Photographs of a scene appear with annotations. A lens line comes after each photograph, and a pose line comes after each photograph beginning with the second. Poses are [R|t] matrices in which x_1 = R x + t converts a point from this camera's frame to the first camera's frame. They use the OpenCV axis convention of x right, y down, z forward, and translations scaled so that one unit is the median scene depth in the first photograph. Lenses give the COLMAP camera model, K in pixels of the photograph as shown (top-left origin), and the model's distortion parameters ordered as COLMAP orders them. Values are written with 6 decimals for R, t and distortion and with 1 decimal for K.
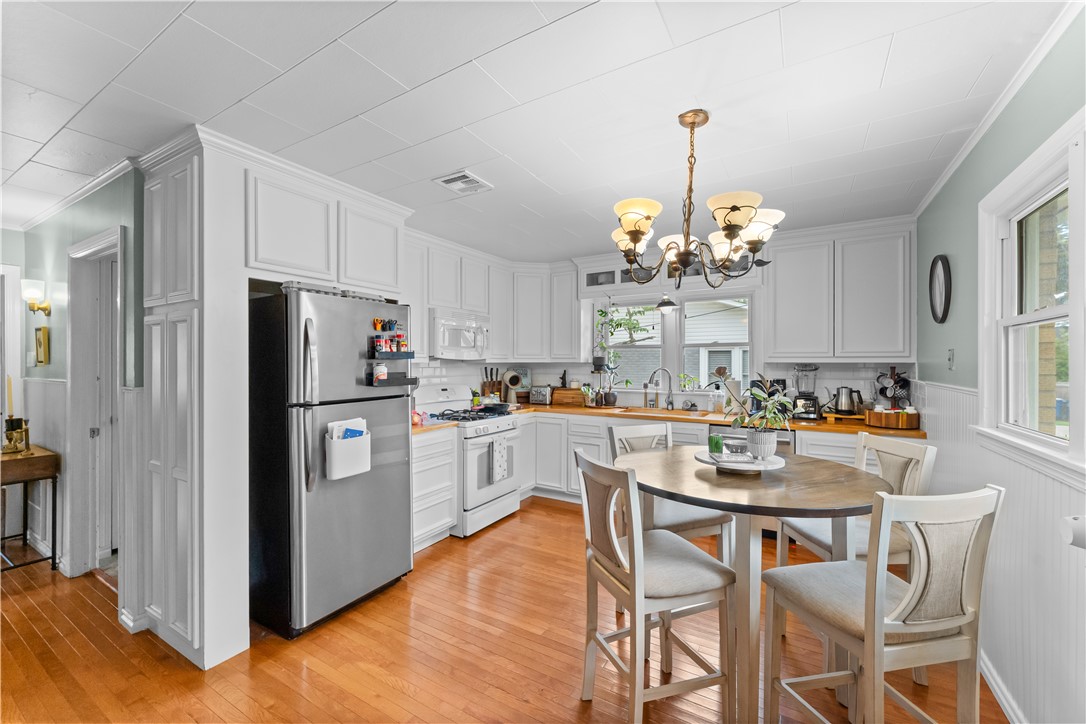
lens RADIAL K [[437.5, 0, 536.2], [0, 437.5, 364.9], [0, 0, 1]] dist [0.000185, -0.000028]
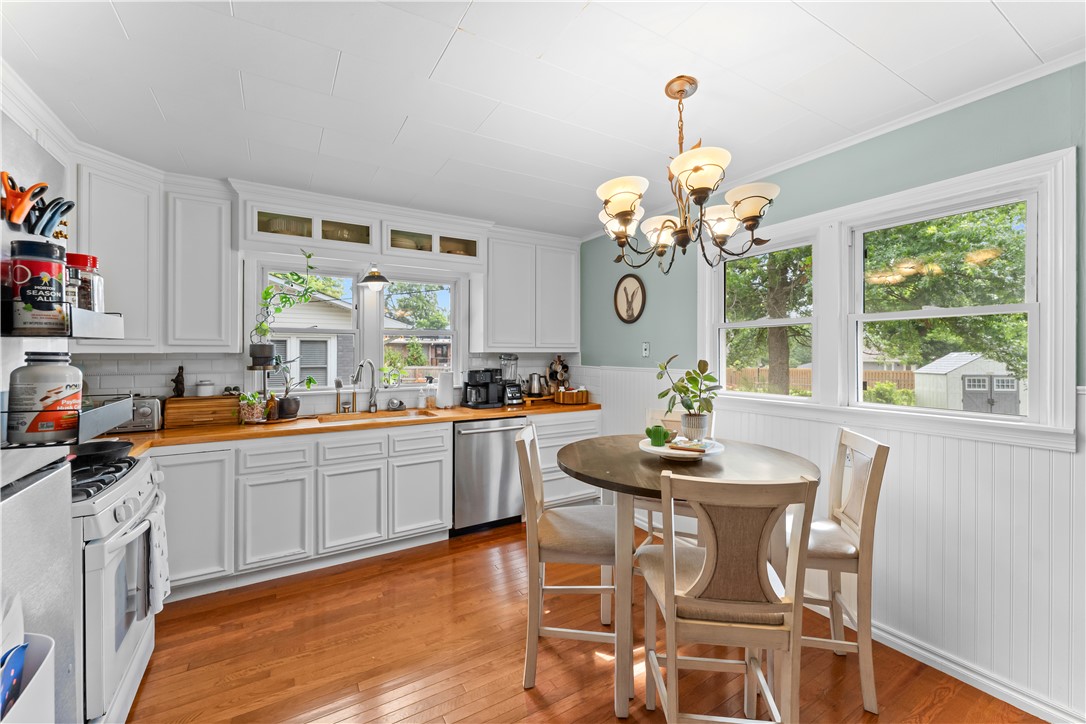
lens RADIAL K [[443.2, 0, 539.5], [0, 443.2, 354.8], [0, 0, 1]] dist [0.001032, -0.000114]
pose [[0.460809, -0.004129, 0.887490, -0.271565], [0.008902, 0.999960, 0.000030, 0.001081], [-0.887454, 0.007887, 0.460828, 0.365552]]
